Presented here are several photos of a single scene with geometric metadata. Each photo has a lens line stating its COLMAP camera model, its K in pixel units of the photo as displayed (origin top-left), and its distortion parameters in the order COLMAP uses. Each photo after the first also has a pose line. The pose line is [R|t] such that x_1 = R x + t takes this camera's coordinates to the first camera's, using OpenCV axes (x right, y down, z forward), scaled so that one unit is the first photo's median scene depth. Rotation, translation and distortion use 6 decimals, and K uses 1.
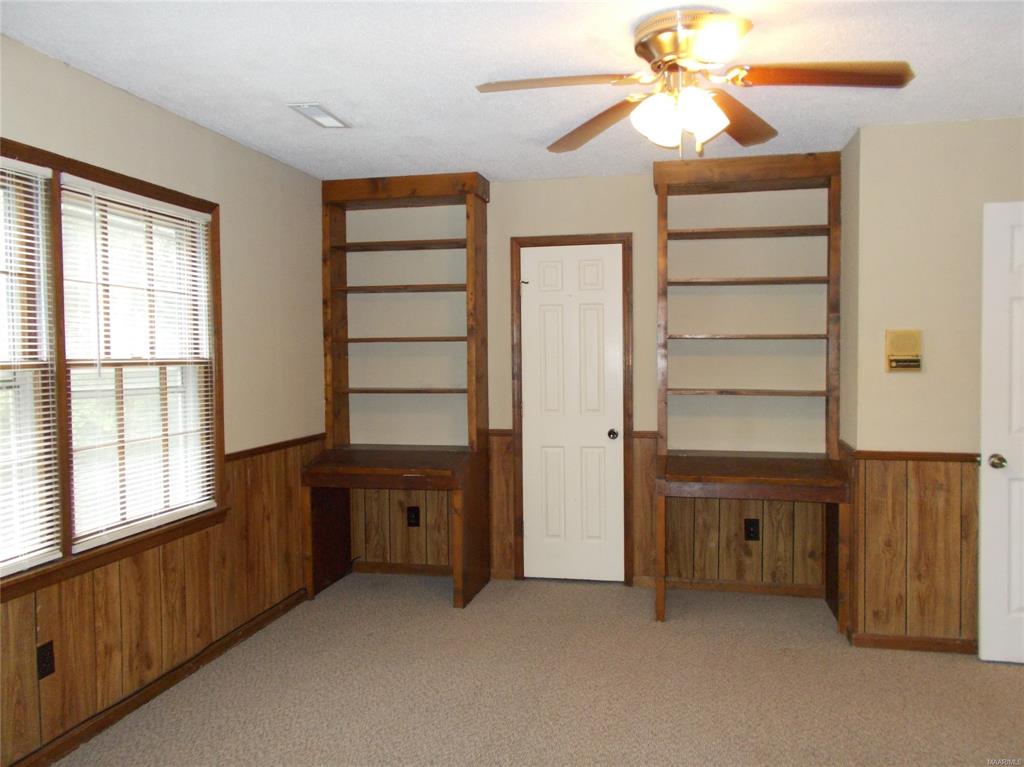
lens RADIAL K [[800.4, 0, 512.6], [0, 800.4, 385.3], [0, 0, 1]] dist [0.005822, 0.008344]
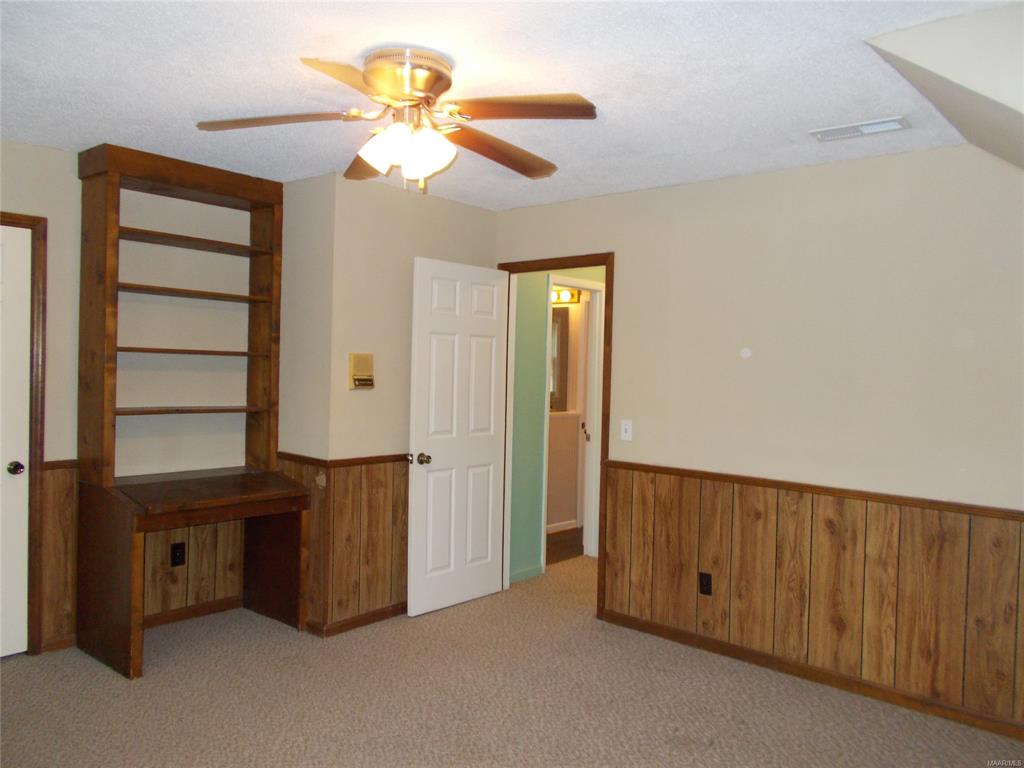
lens RADIAL K [[800.4, 0, 511.5], [0, 800.4, 381.2], [0, 0, 1]] dist [0.005822, 0.008344]
pose [[0.477174, -0.004346, 0.878798, -0.427556], [0.008223, 0.999966, 0.000480, -0.026983], [-0.878771, 0.006998, 0.477193, 0.245925]]
